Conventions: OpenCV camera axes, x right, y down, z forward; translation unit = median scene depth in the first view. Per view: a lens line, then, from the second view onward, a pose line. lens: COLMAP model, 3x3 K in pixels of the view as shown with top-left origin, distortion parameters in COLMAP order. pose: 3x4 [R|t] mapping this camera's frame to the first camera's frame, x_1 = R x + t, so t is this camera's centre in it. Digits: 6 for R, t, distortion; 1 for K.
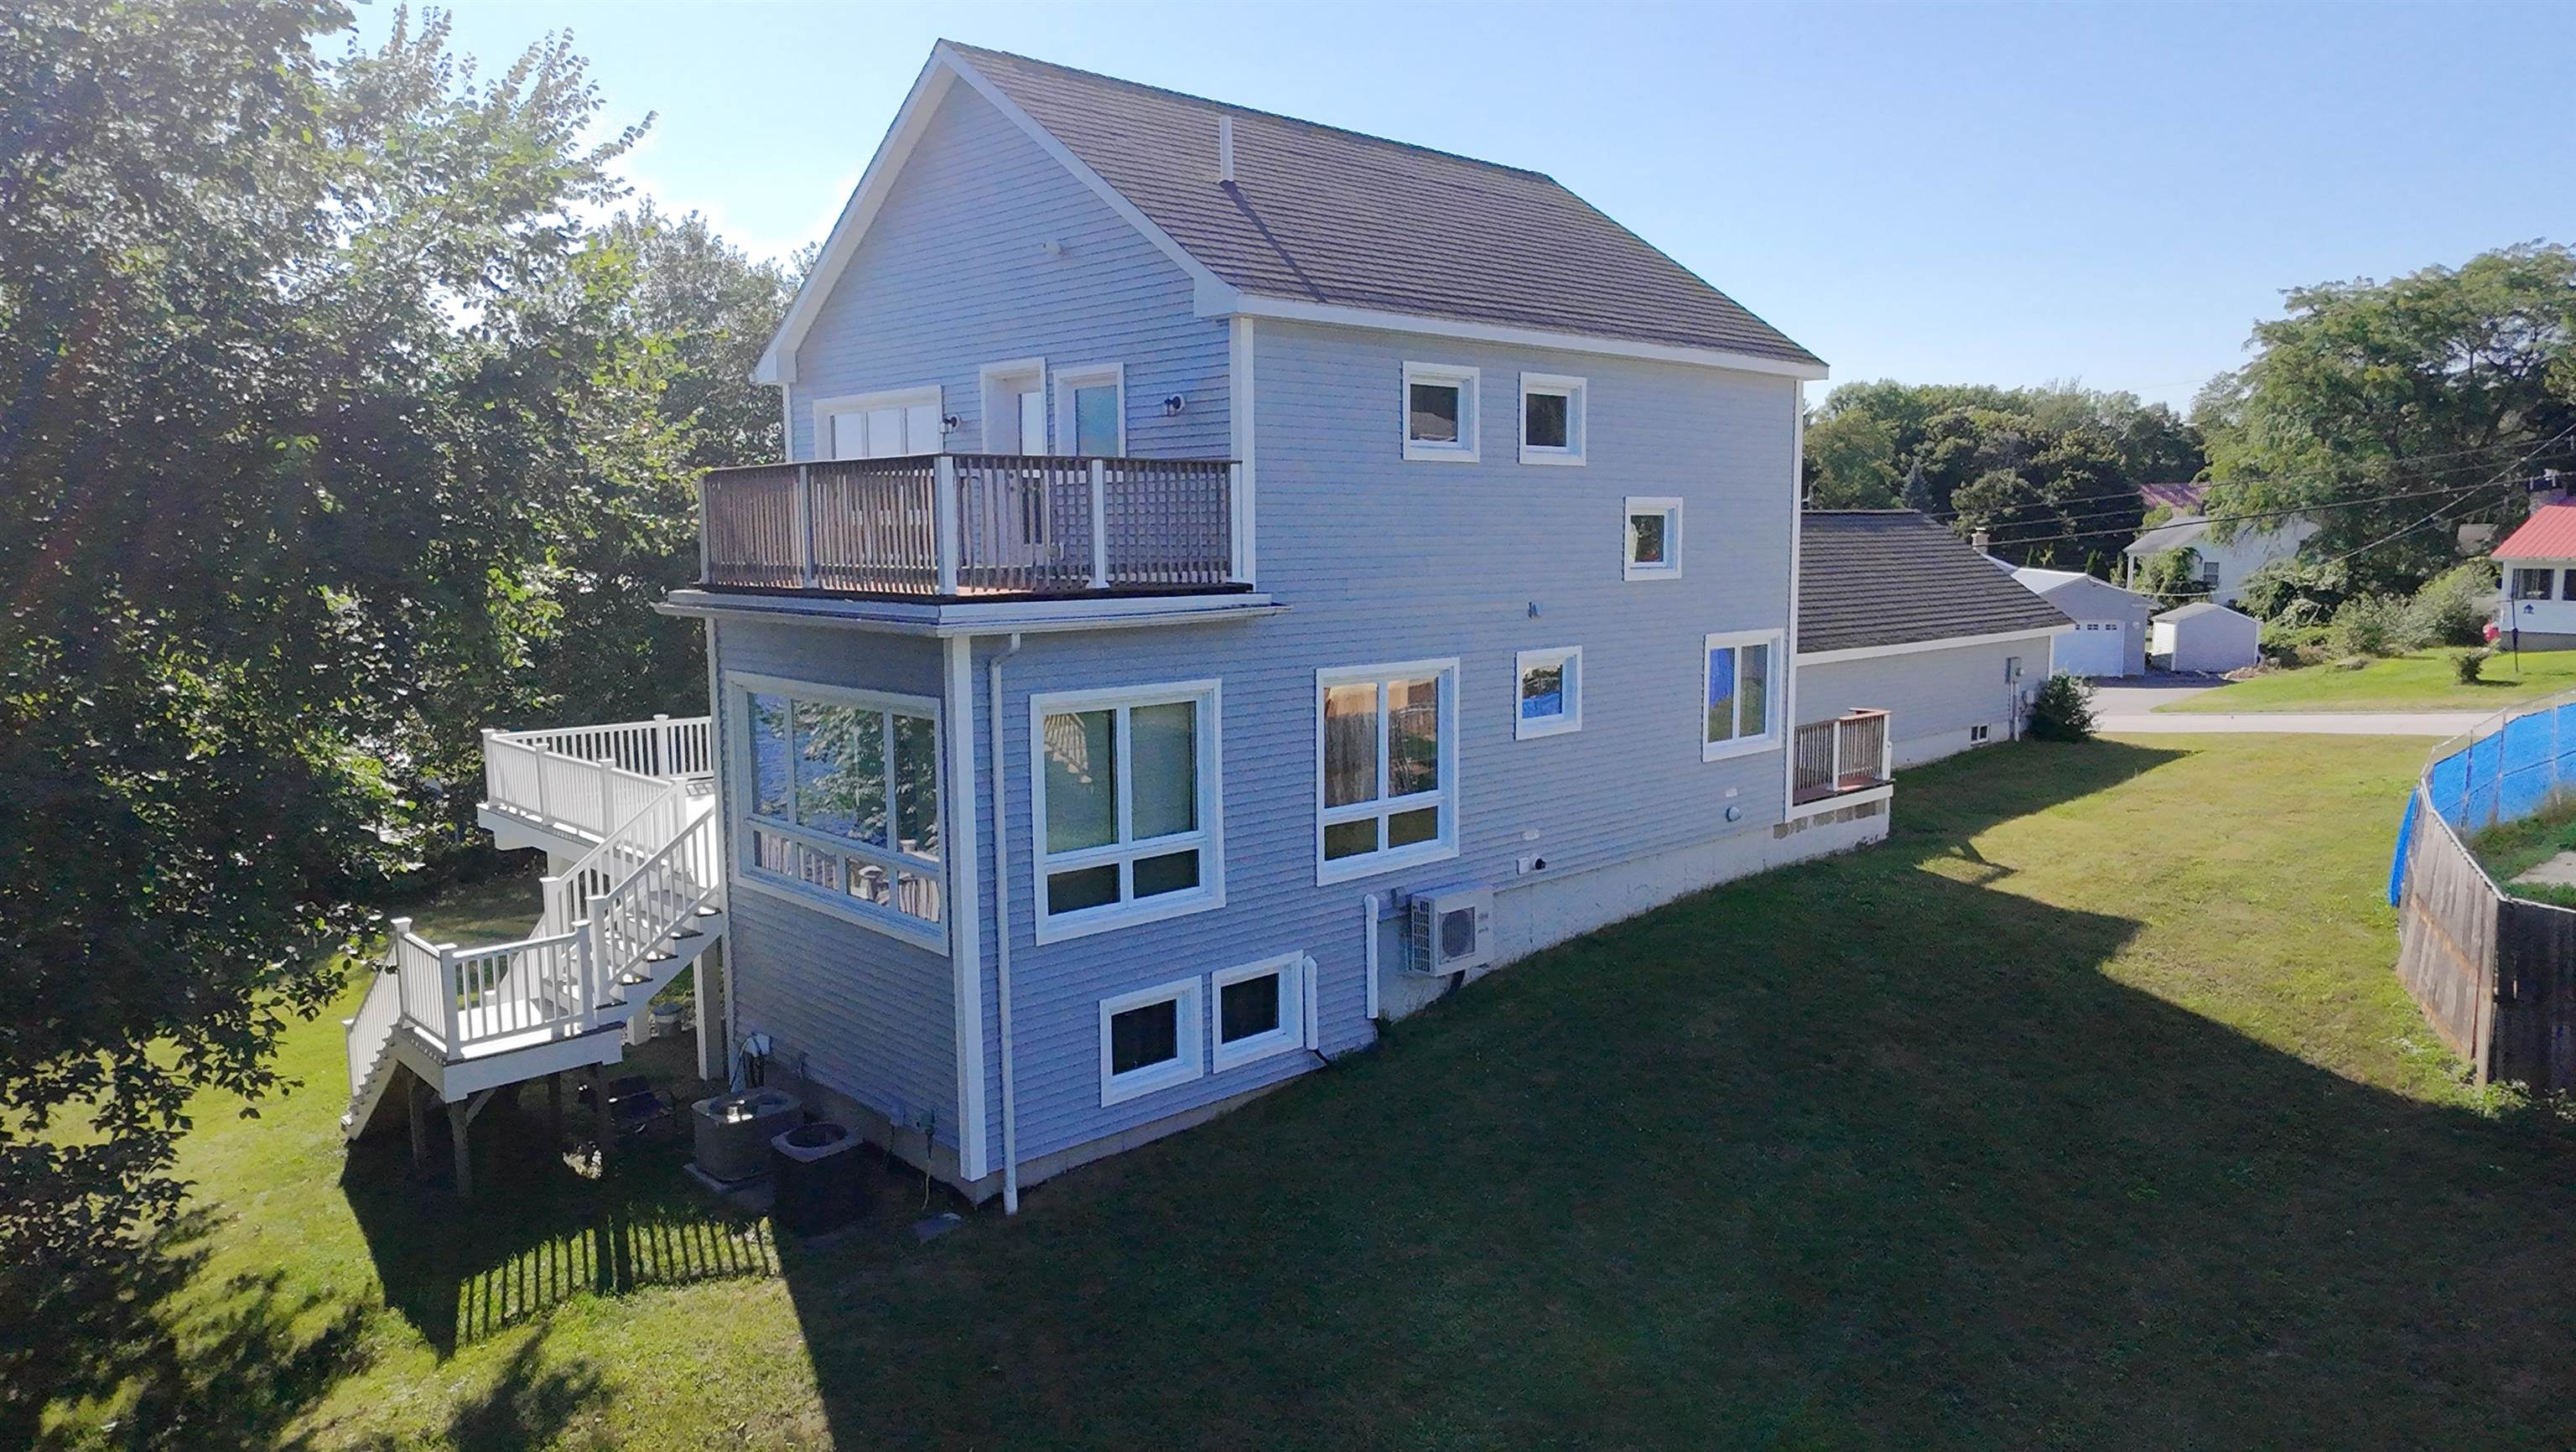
lens RADIAL K [[1645.0, 0, 1288.0], [0, 1645.0, 726.0], [0, 0, 1]] dist [0.003001, 0.008328]
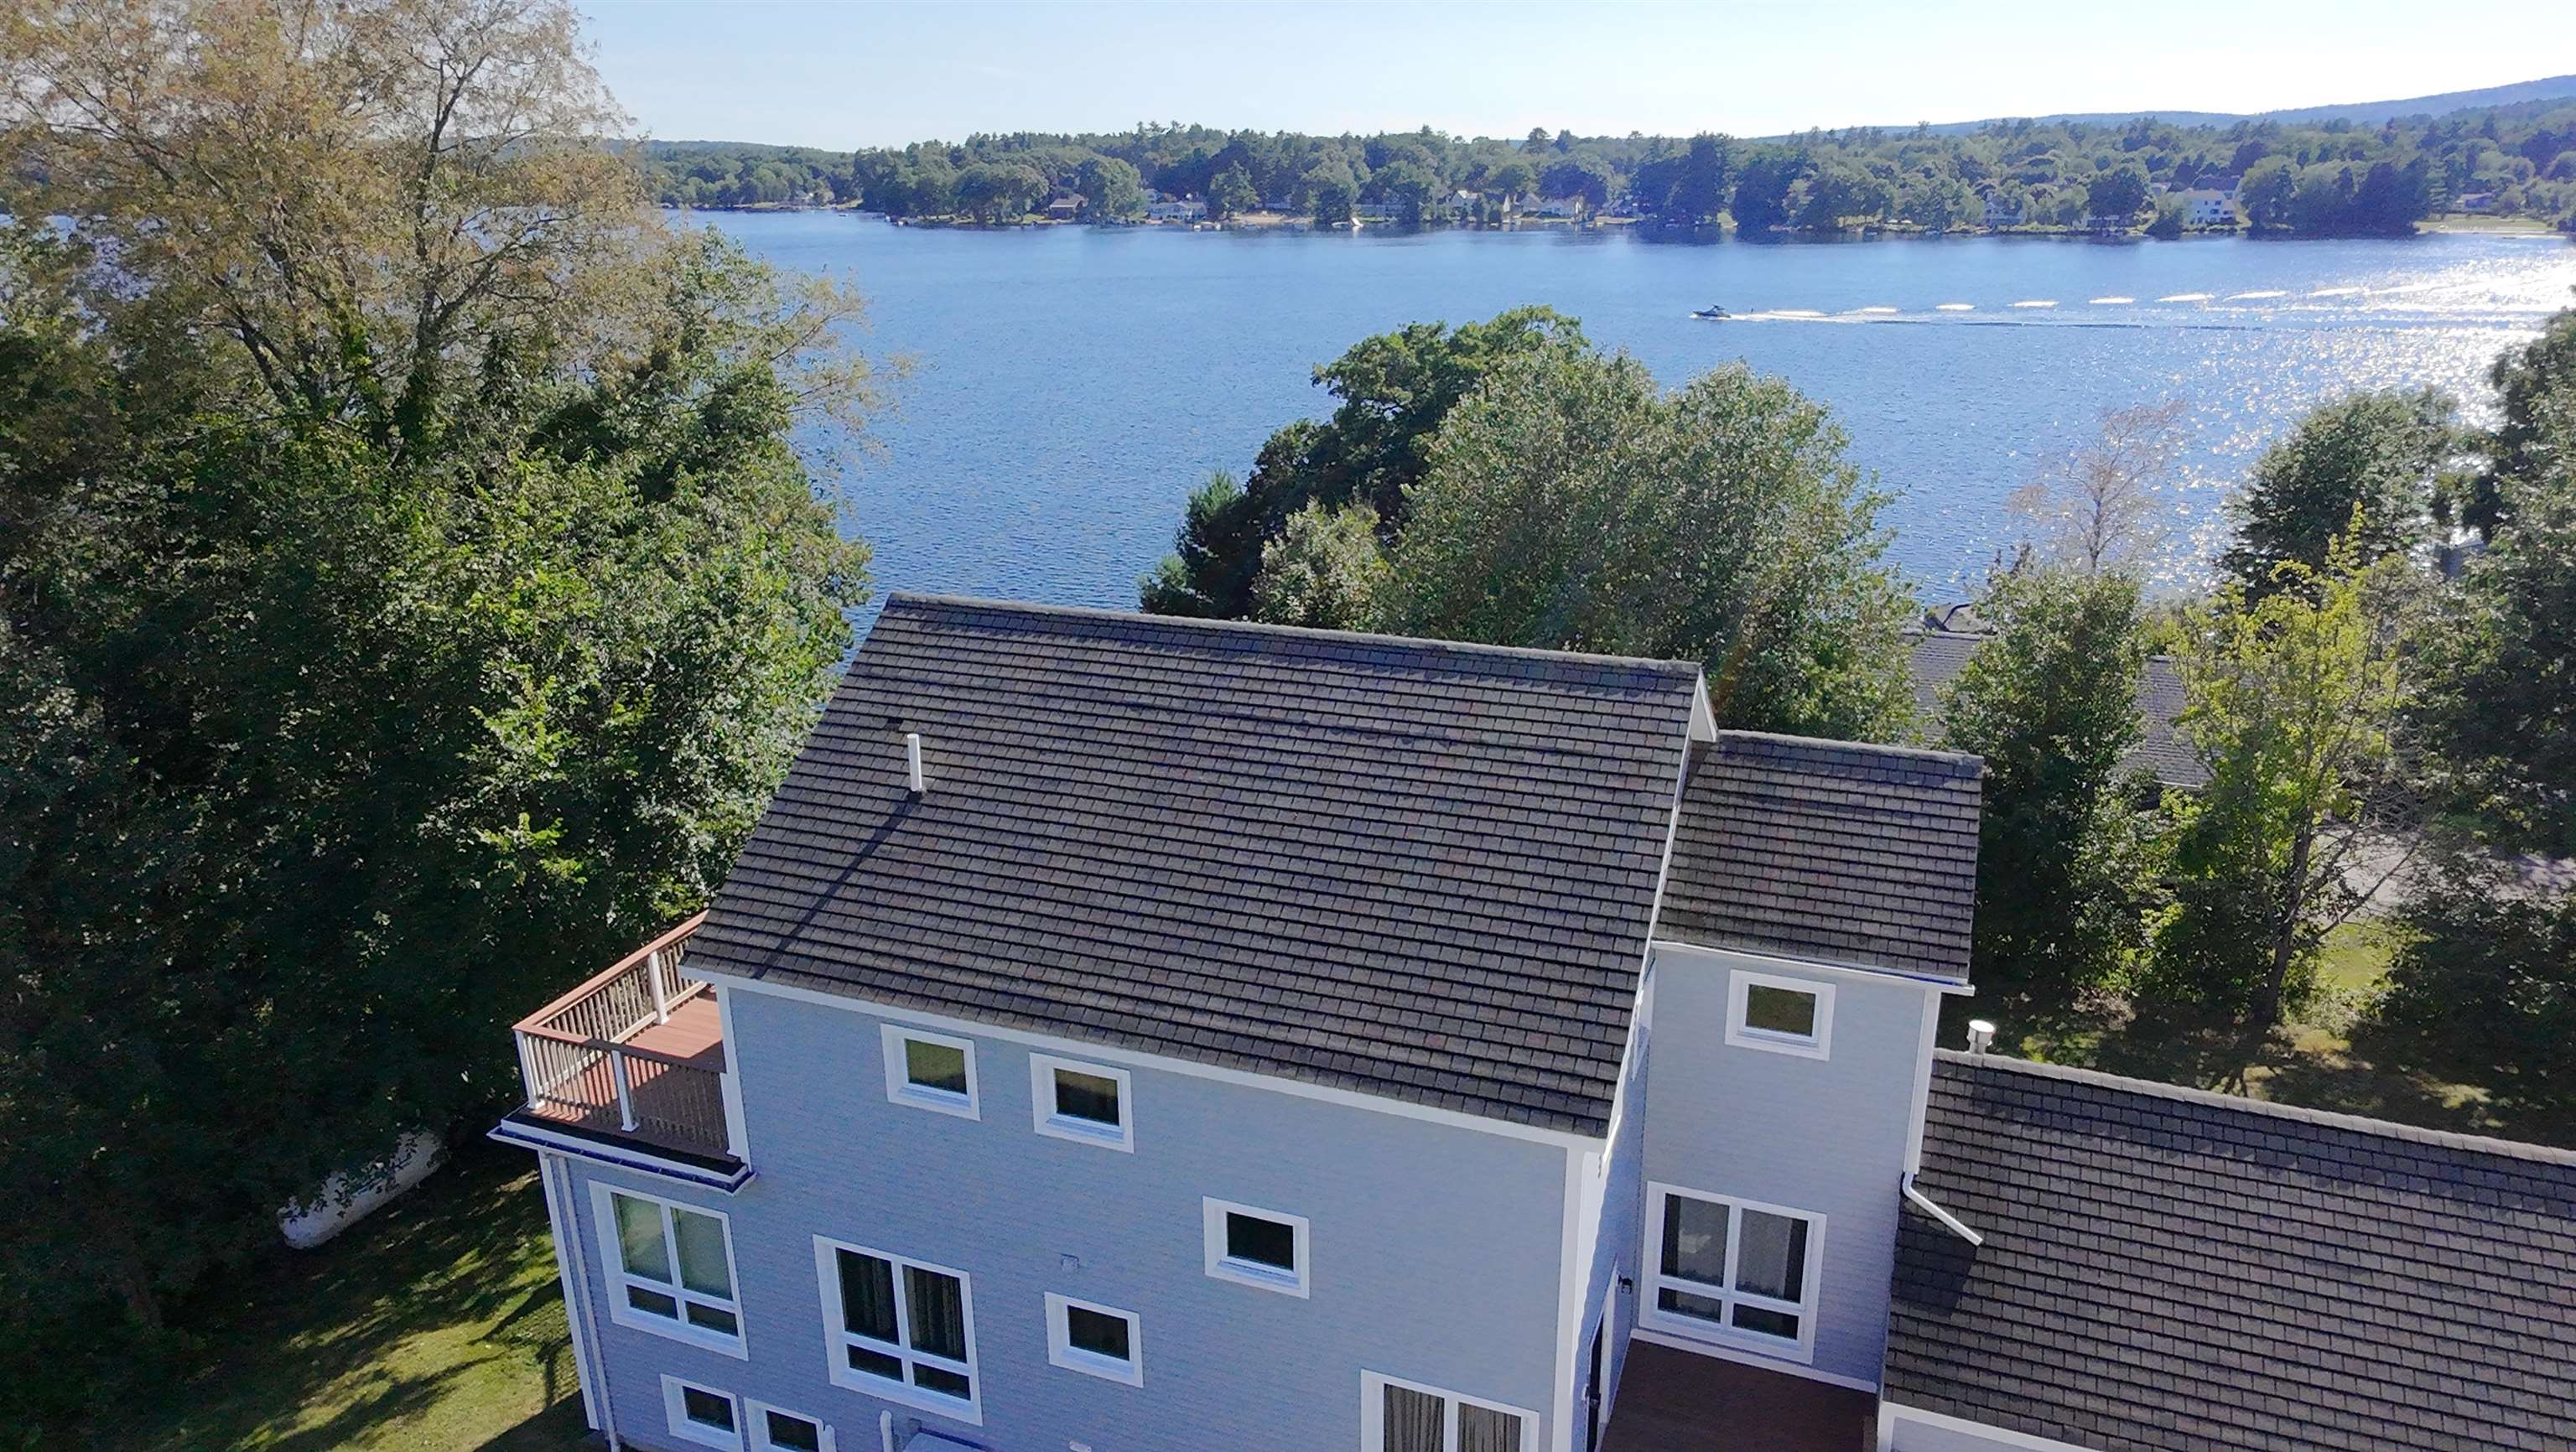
lens RADIAL K [[1645.0, 0, 1288.0], [0, 1645.0, 726.0], [0, 0, 1]] dist [0.003001, 0.008328]
pose [[0.443806, 0.291132, -0.847513, 1.047543], [-0.095939, 0.955756, 0.278075, -0.733000], [0.890973, -0.042101, 0.452101, 0.726110]]
